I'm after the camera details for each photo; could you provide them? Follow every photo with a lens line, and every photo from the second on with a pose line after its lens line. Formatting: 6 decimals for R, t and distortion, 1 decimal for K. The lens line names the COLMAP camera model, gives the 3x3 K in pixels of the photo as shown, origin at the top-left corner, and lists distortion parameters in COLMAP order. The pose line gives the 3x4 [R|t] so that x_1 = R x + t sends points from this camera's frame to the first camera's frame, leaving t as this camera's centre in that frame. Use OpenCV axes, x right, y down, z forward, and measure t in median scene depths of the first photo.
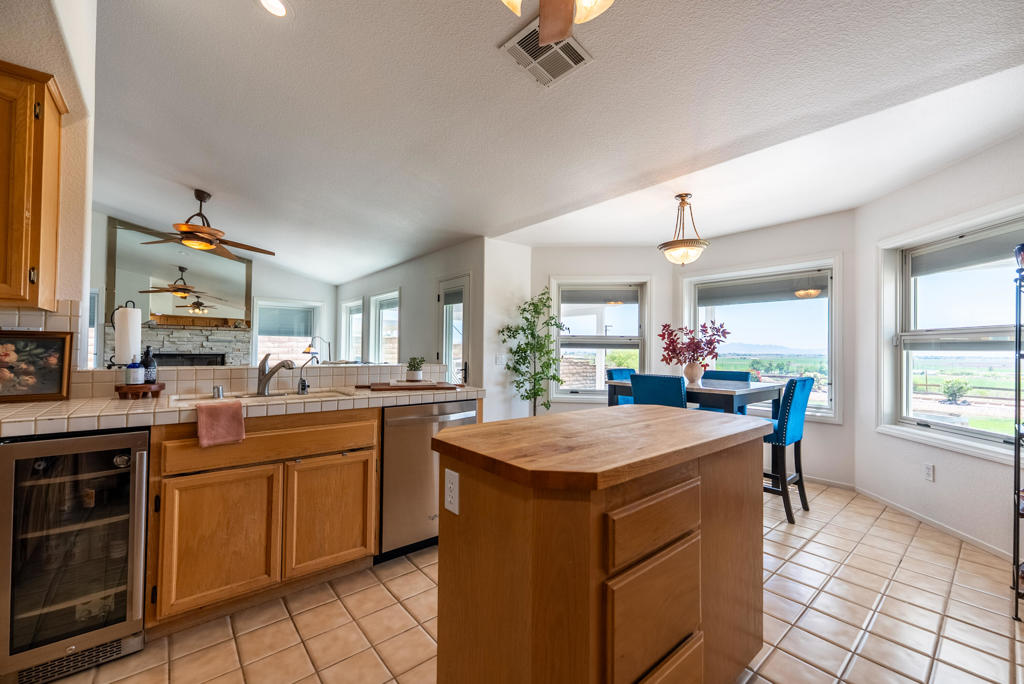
lens RADIAL K [[413.1, 0, 512.9], [0, 413.1, 344.5], [0, 0, 1]] dist [0.001694, -0.000768]
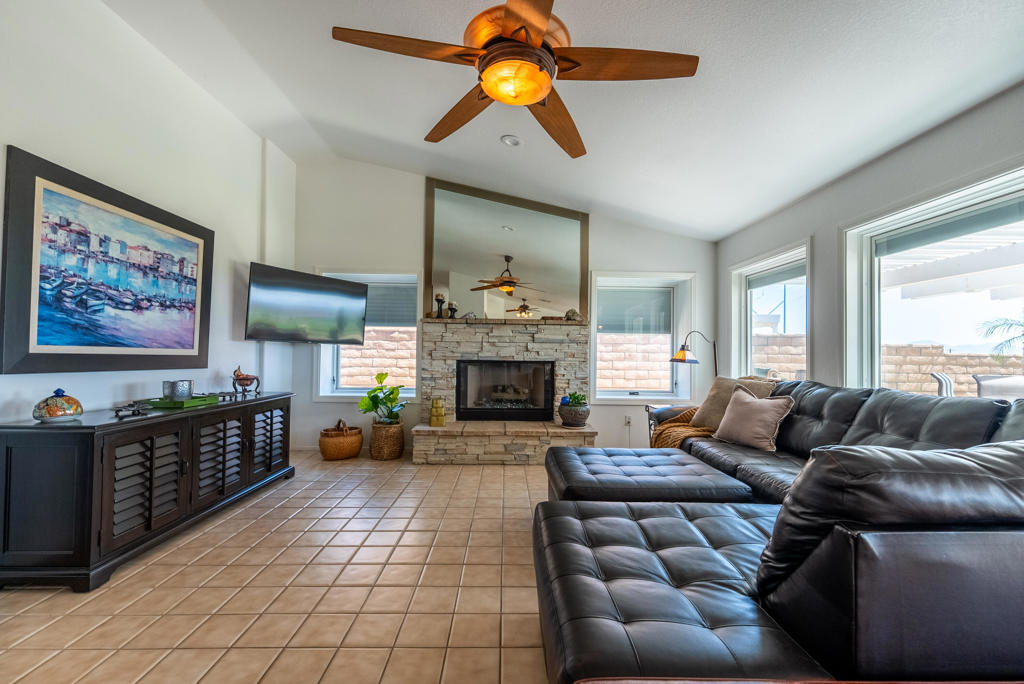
lens RADIAL K [[413.1, 0, 515.5], [0, 413.1, 344.8], [0, 0, 1]] dist [0.001694, -0.000768]
pose [[0.780156, -0.013212, -0.625446, -0.517442], [0.004458, 0.999869, -0.015560, 0.009983], [0.625569, 0.009351, 0.780113, 0.694678]]
